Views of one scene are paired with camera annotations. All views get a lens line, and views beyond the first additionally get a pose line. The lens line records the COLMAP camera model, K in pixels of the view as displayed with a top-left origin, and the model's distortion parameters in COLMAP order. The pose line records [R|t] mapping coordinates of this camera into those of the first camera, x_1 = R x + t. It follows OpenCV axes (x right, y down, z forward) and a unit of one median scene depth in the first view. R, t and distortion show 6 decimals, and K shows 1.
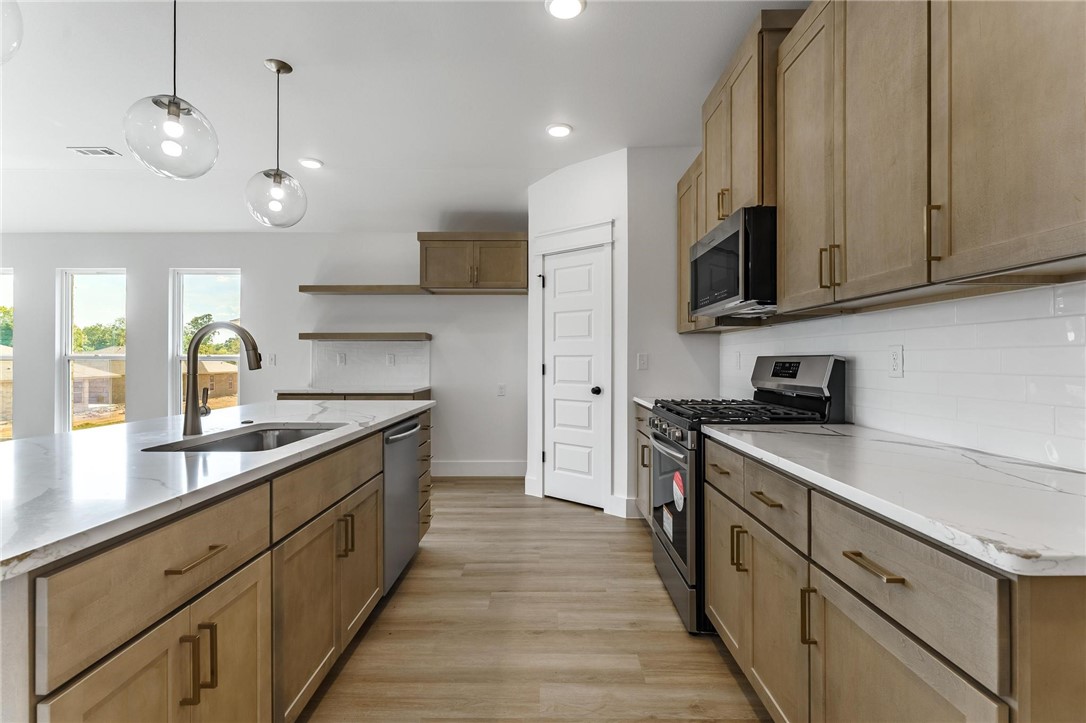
lens RADIAL K [[500.1, 0, 540.9], [0, 500.1, 358.9], [0, 0, 1]] dist [-0.002206, -0.000973]
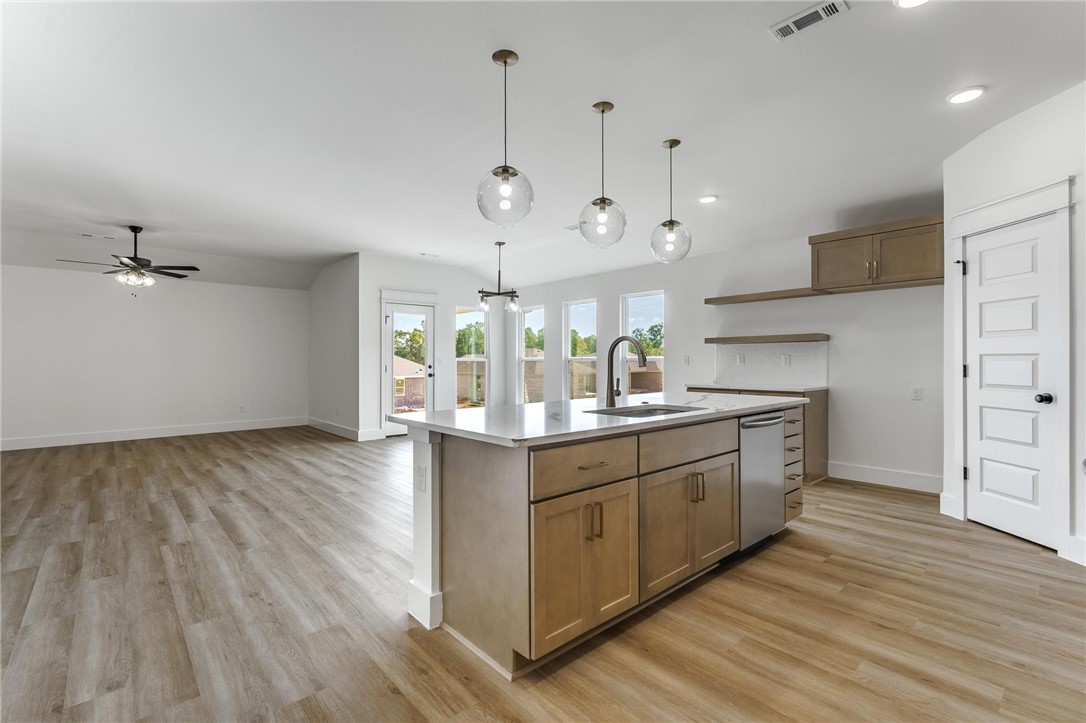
lens RADIAL K [[483.7, 0, 539.1], [0, 483.7, 360.2], [0, 0, 1]] dist [-0.001311, 0.000000]
pose [[0.671041, -0.002801, -0.741415, 0.192248], [0.003976, 0.999992, -0.000180, 0.000428], [0.741410, -0.002827, 0.671046, -0.136868]]
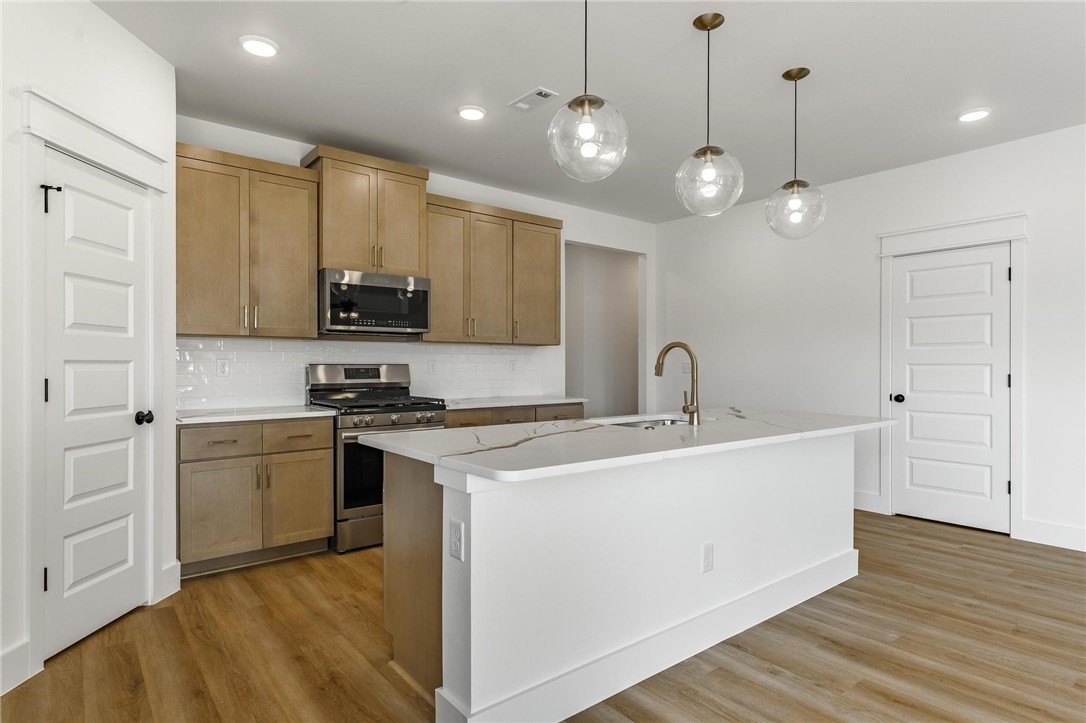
lens RADIAL K [[593.3, 0, 547.8], [0, 593.3, 364.6], [0, 0, 1]] dist [0.004356, 0.000201]
pose [[-0.638407, -0.003171, 0.769692, -1.064994], [-0.003557, 0.999993, 0.001170, -0.007421], [-0.769691, -0.001991, -0.638414, 1.482100]]
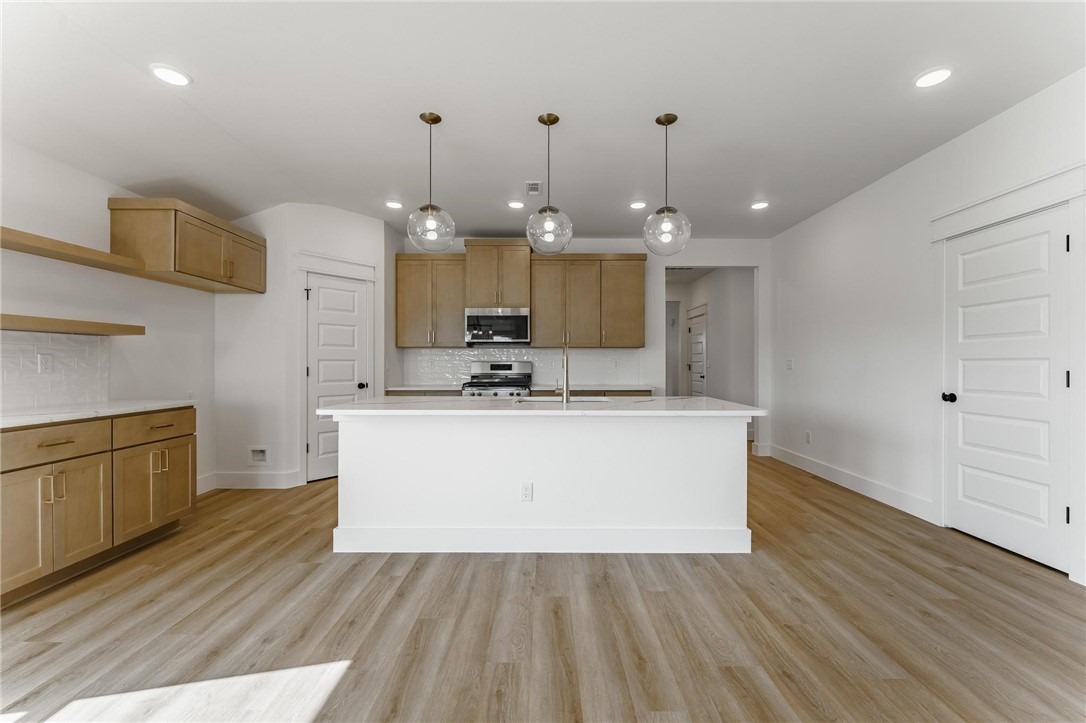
lens RADIAL K [[440.7, 0, 545.2], [0, 440.7, 363.7], [0, 0, 1]] dist [-0.002167, -0.000210]
pose [[-0.009274, -0.000751, 0.999957, -1.498550], [-0.002215, 0.999997, 0.000730, 0.001757], [-0.999955, -0.002208, -0.009276, 0.695700]]
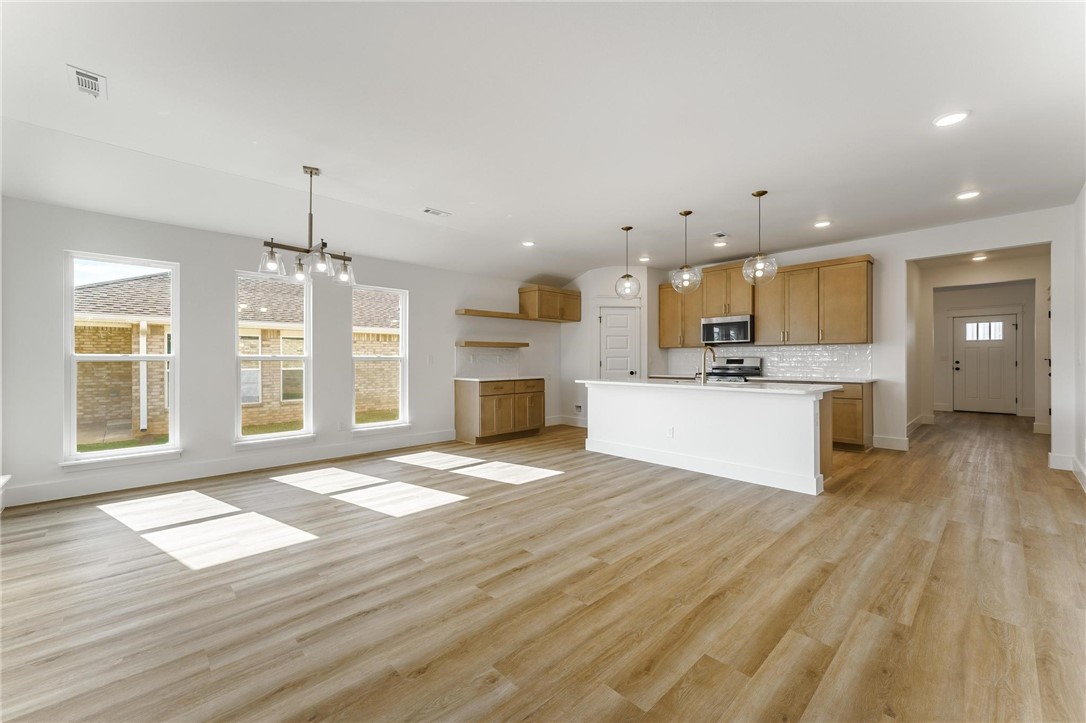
lens RADIAL K [[433.7, 0, 542.7], [0, 433.7, 360.3], [0, 0, 1]] dist [0.008396, 0.000089]
pose [[0.718468, -0.003659, 0.695550, -2.041936], [0.002220, 0.999993, 0.002967, 0.001971], [-0.695556, -0.000588, 0.718472, -0.130953]]
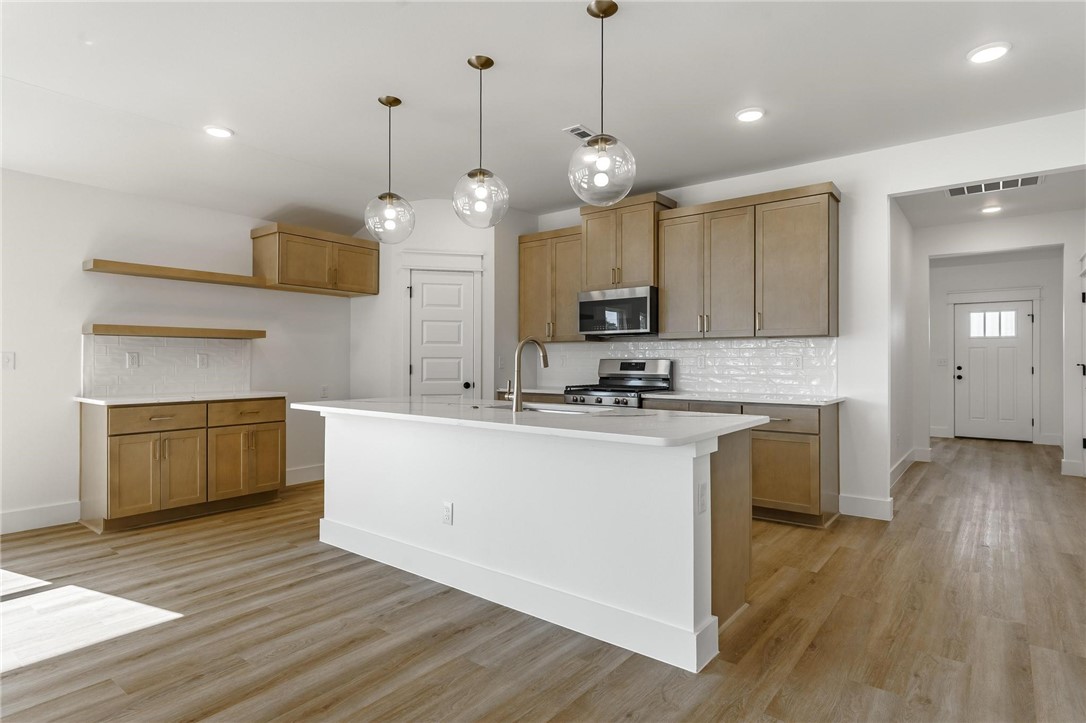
lens RADIAL K [[580.3, 0, 544.7], [0, 580.3, 358.3], [0, 0, 1]] dist [0.003427, 0.000085]
pose [[0.609257, 0.004717, 0.792959, -1.277699], [-0.002610, 0.999989, -0.003944, 0.000533], [-0.792969, 0.000334, 0.609262, -0.071427]]
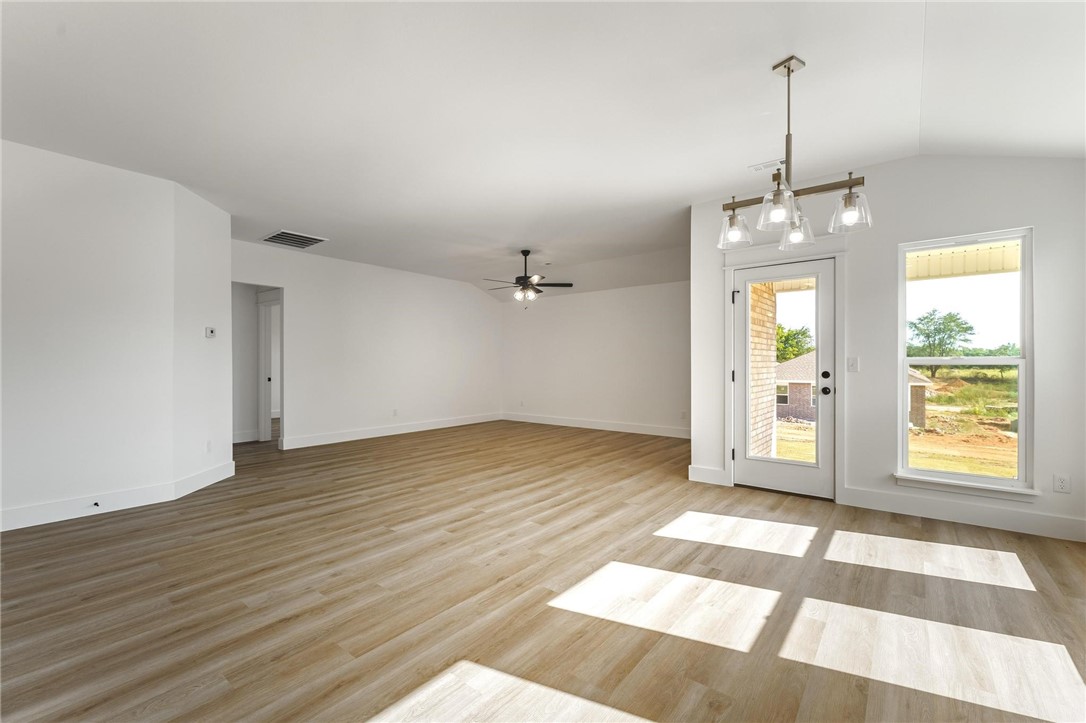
lens RADIAL K [[458.5, 0, 543.3], [0, 458.5, 363.8], [0, 0, 1]] dist [0.001237, 0.000211]
pose [[-0.618029, 0.000722, -0.786155, -0.677284], [0.001954, 0.999998, -0.000618, 0.001807], [0.786153, -0.001918, -0.618029, 1.438712]]
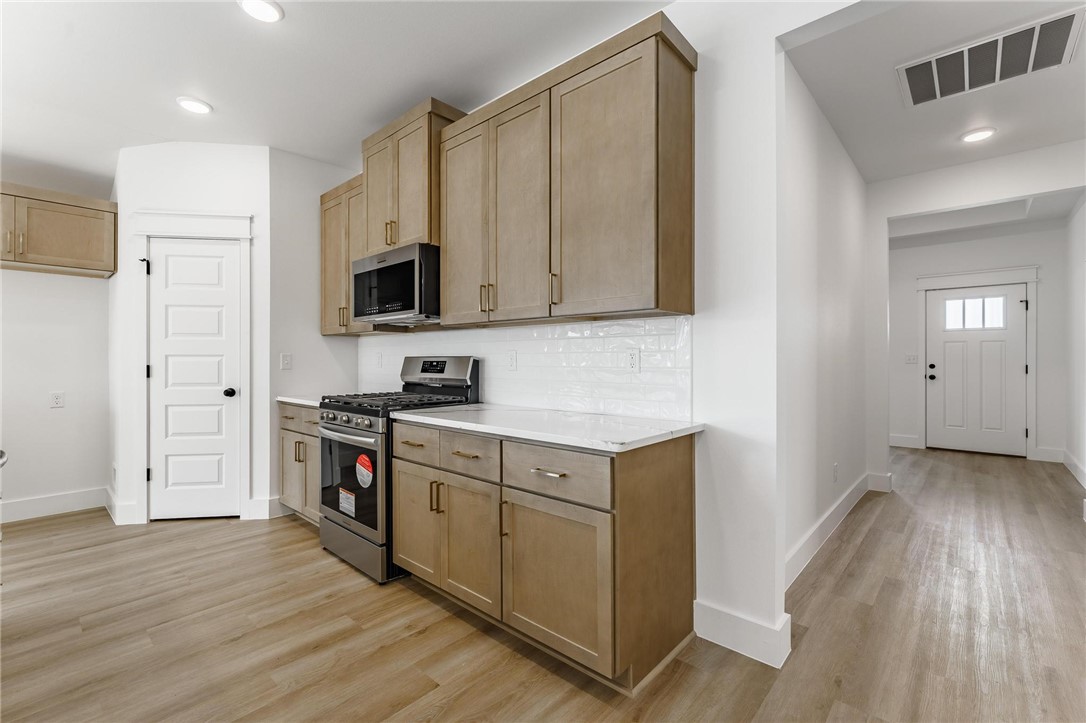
lens RADIAL K [[476.0, 0, 542.8], [0, 476.0, 359.3], [0, 0, 1]] dist [-0.000705, -0.000042]
pose [[0.664516, -0.001201, 0.747273, -0.227417], [0.000087, 0.999999, 0.001529, -0.000569], [-0.747274, -0.000951, 0.664515, -0.049159]]
